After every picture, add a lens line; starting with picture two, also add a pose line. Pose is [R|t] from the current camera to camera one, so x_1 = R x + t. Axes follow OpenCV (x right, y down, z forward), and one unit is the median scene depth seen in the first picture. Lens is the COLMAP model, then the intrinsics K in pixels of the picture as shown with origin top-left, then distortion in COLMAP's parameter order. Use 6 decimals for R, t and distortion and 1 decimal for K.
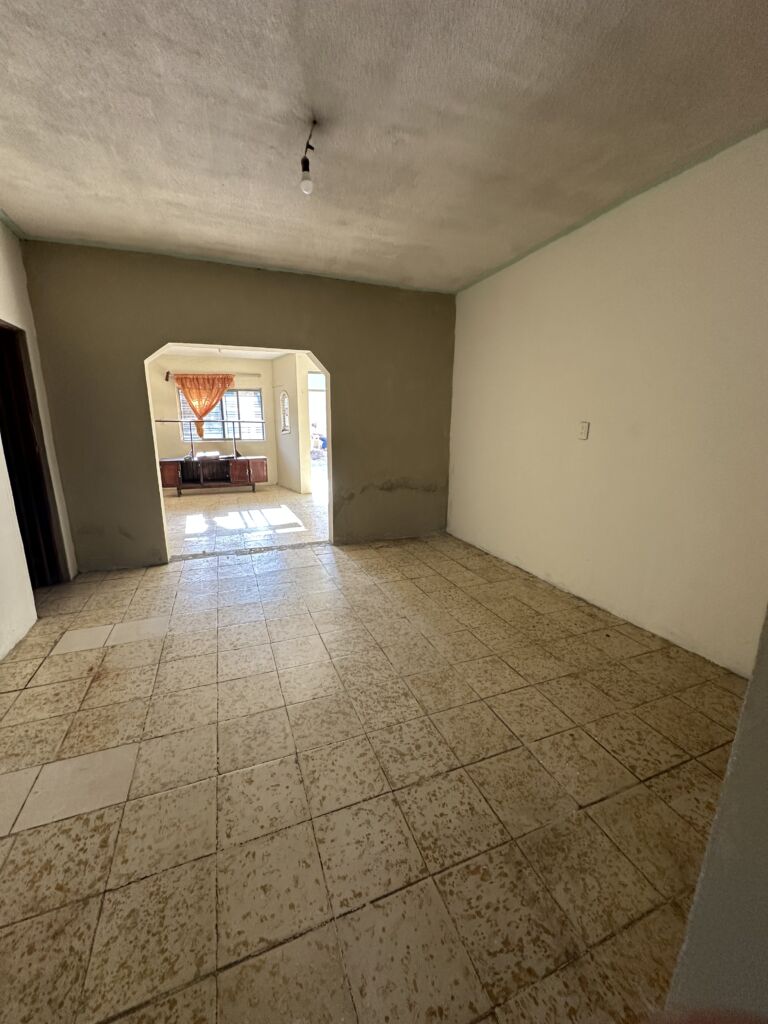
lens RADIAL K [[408.8, 0, 383.6], [0, 408.8, 512.0], [0, 0, 1]] dist [-0.002824, 0.001611]
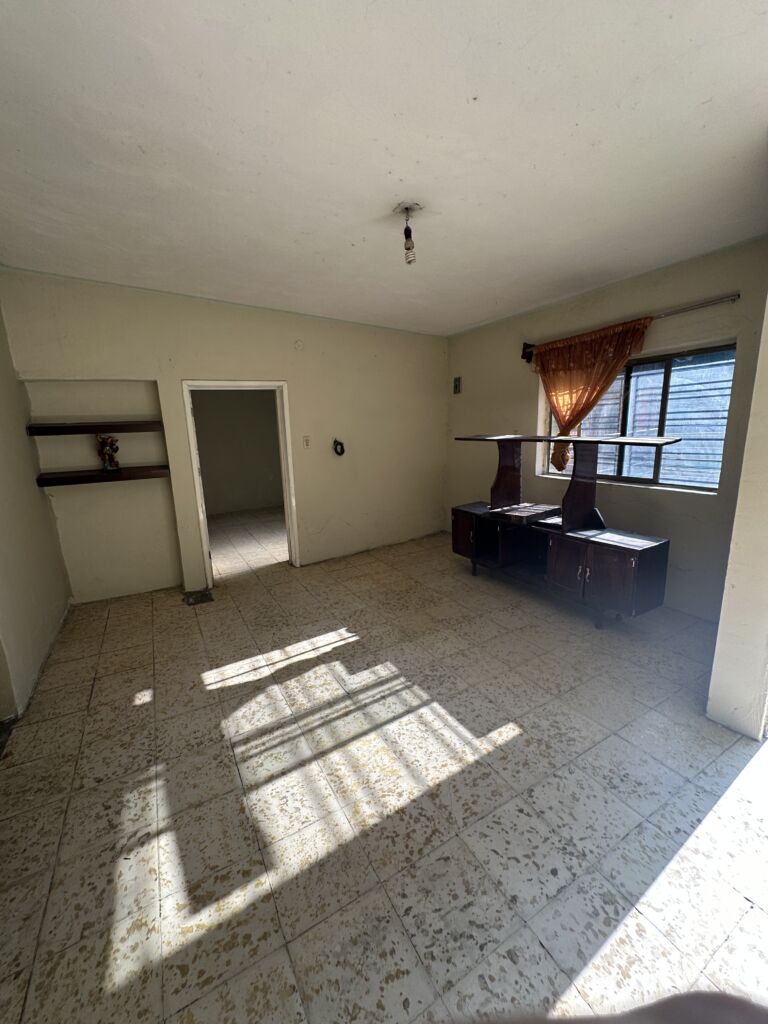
lens RADIAL K [[408.8, 0, 383.3], [0, 408.8, 513.6], [0, 0, 1]] dist [-0.002824, 0.001611]
pose [[0.149820, 0.188310, -0.970615, 0.005678], [-0.192182, 0.968518, 0.158239, -0.515034], [0.969856, 0.162828, 0.181293, 2.170846]]
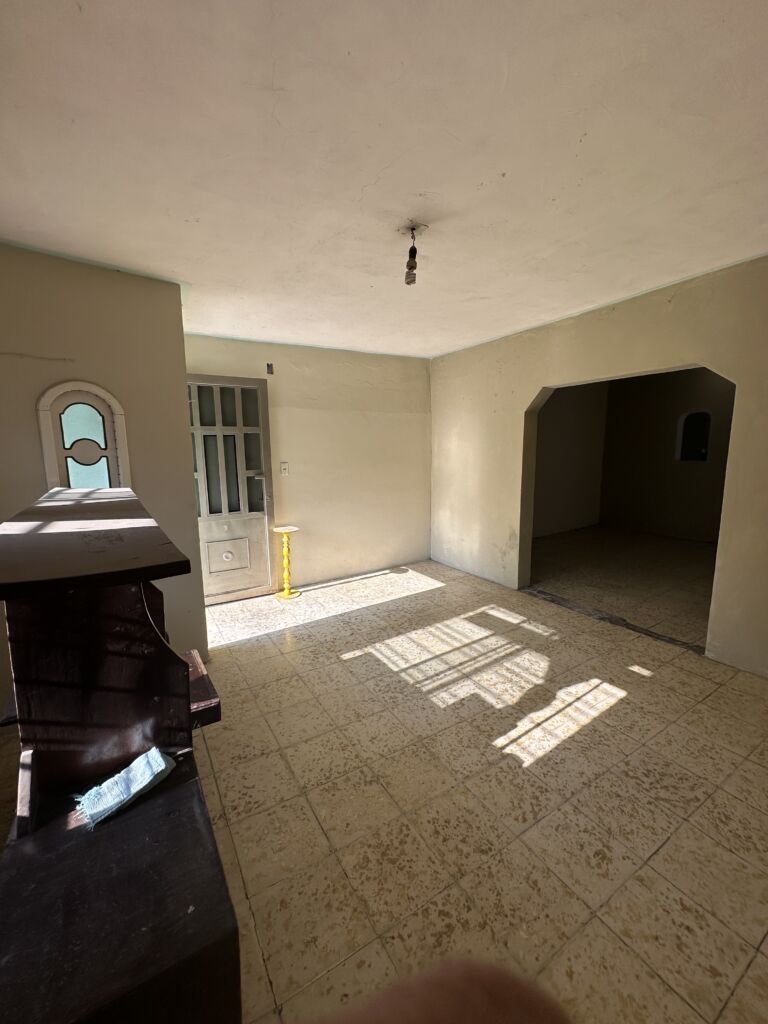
lens RADIAL K [[408.8, 0, 386.8], [0, 408.8, 509.7], [0, 0, 1]] dist [-0.002824, 0.001611]
pose [[-0.194495, -0.159014, 0.967929, -1.735287], [0.227292, 0.952610, 0.202169, -0.649221], [-0.954207, 0.259323, -0.149135, 2.574096]]
